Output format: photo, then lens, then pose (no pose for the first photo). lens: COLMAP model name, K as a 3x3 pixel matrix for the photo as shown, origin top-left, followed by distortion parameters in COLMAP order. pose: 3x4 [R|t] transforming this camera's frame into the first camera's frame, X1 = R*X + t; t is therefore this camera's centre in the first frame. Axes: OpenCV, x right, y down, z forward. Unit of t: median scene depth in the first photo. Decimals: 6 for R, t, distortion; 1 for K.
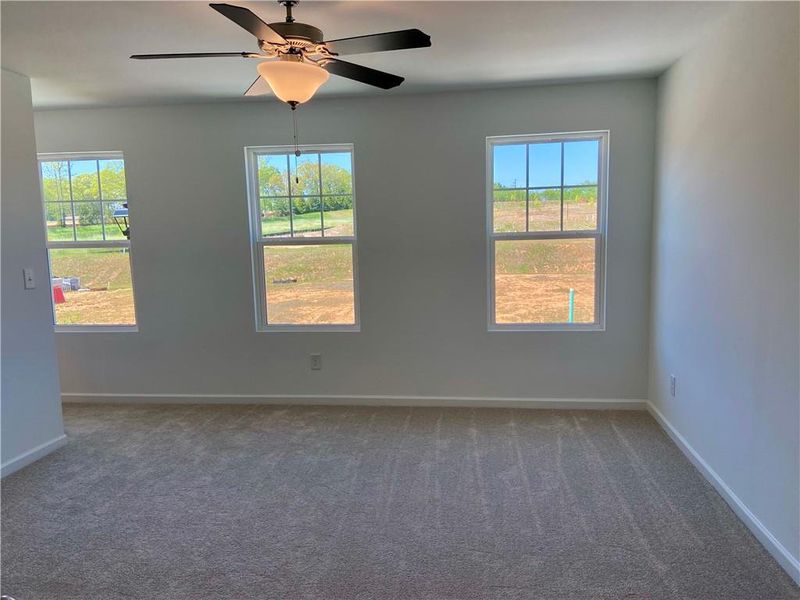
lens RADIAL K [[611.0, 0, 400.0], [0, 611.0, 300.0], [0, 0, 1]] dist [0.063764, -0.001528]
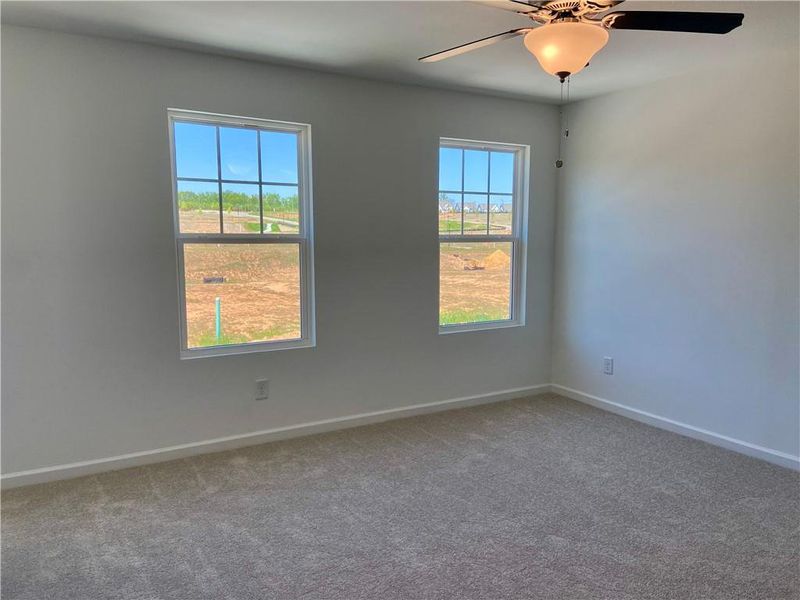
lens RADIAL K [[616.1, 0, 400.0], [0, 616.1, 300.0], [0, 0, 1]] dist [0.039796, -0.009111]
pose [[0.779897, -0.040718, 0.624582, -0.529471], [0.045282, 0.998937, 0.008580, -0.015966], [-0.624268, 0.021591, 0.780912, 0.266895]]
